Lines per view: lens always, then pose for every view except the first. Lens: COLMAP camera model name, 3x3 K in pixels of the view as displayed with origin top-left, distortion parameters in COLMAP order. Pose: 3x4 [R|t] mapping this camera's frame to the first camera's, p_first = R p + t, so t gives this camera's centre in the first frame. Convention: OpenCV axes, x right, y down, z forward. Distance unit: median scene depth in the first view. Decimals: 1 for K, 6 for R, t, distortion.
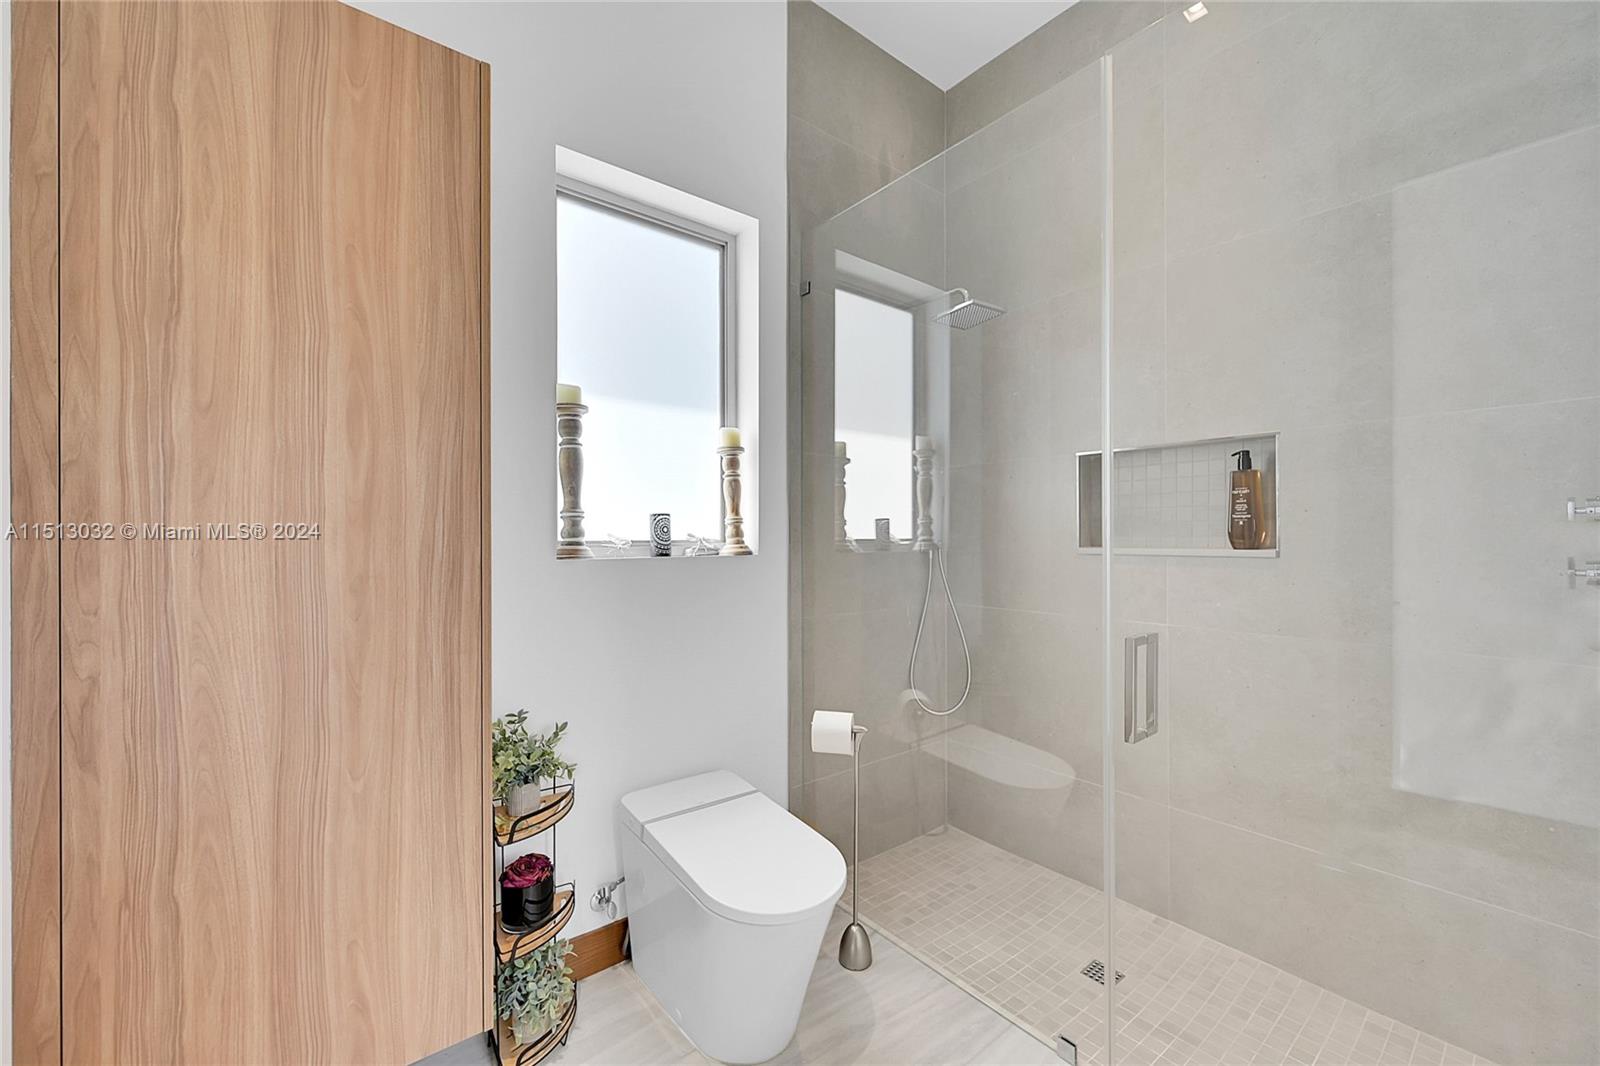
lens RADIAL K [[658.7, 0, 800.0], [0, 658.7, 533.0], [0, 0, 1]] dist [-0.000284, 0.000404]
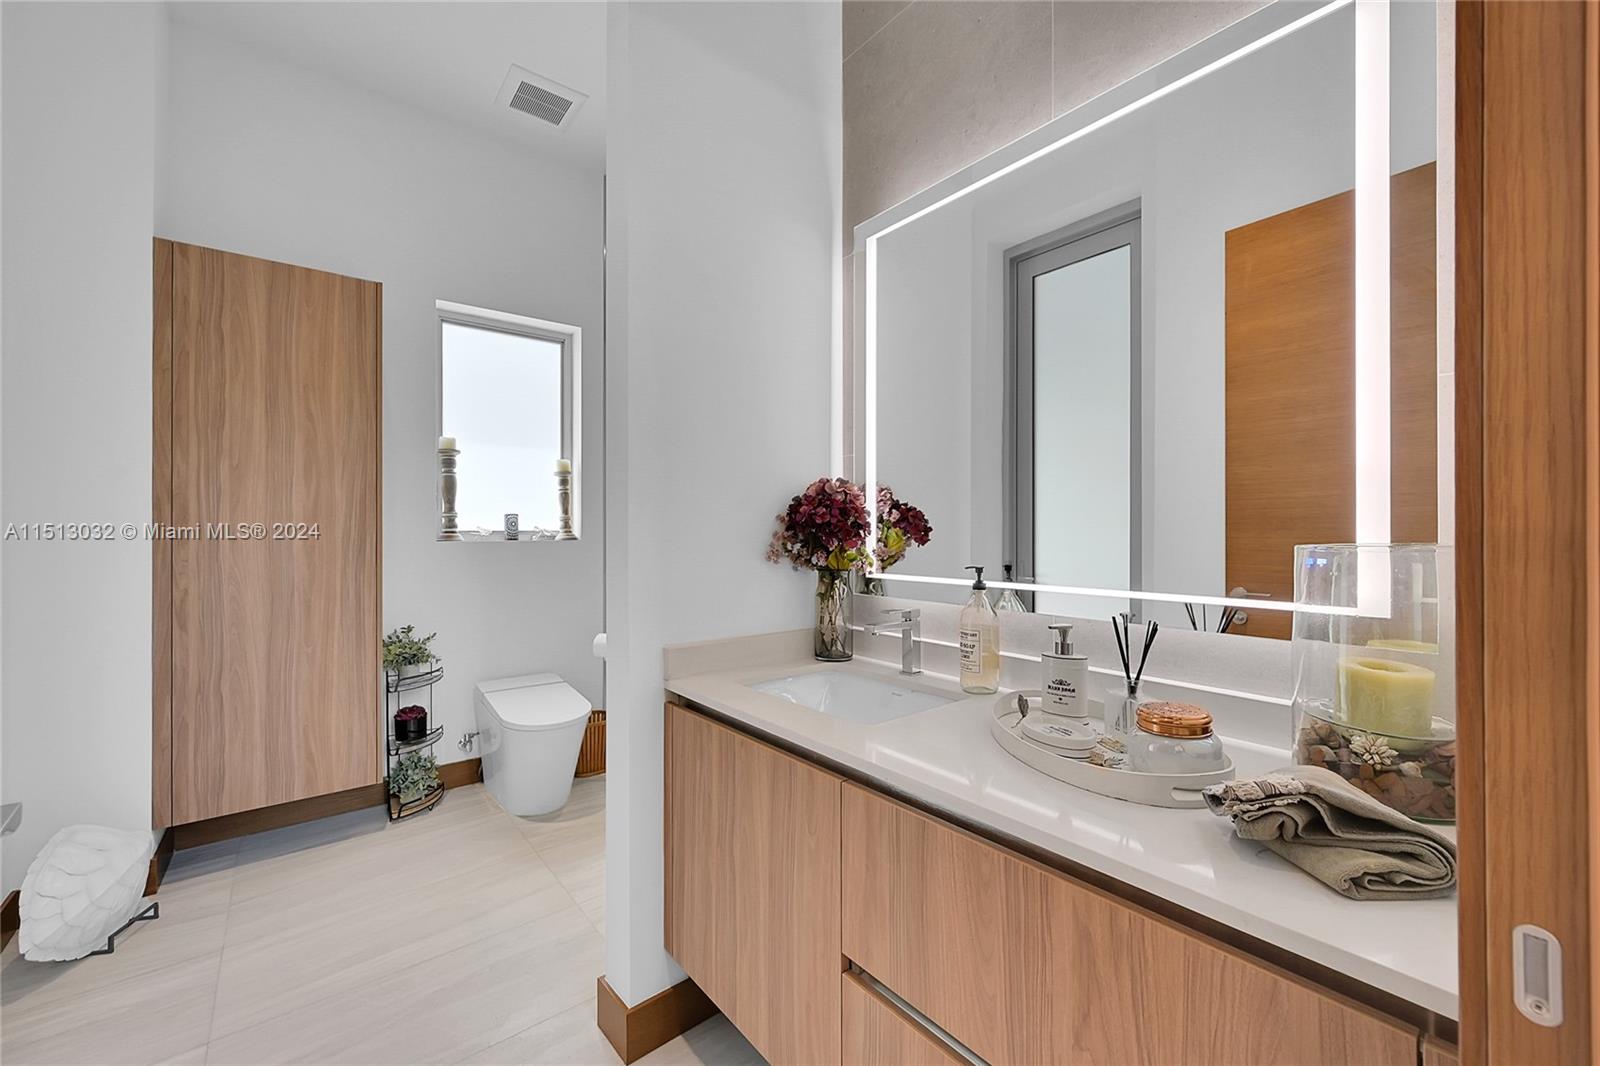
lens RADIAL K [[649.1, 0, 806.6], [0, 649.1, 526.4], [0, 0, 1]] dist [0.001731, 0.000054]
pose [[0.999942, 0.002424, 0.010461, 0.768945], [-0.002415, 0.999997, -0.000871, 0.000702], [-0.010463, 0.000846, 0.999945, -0.933401]]
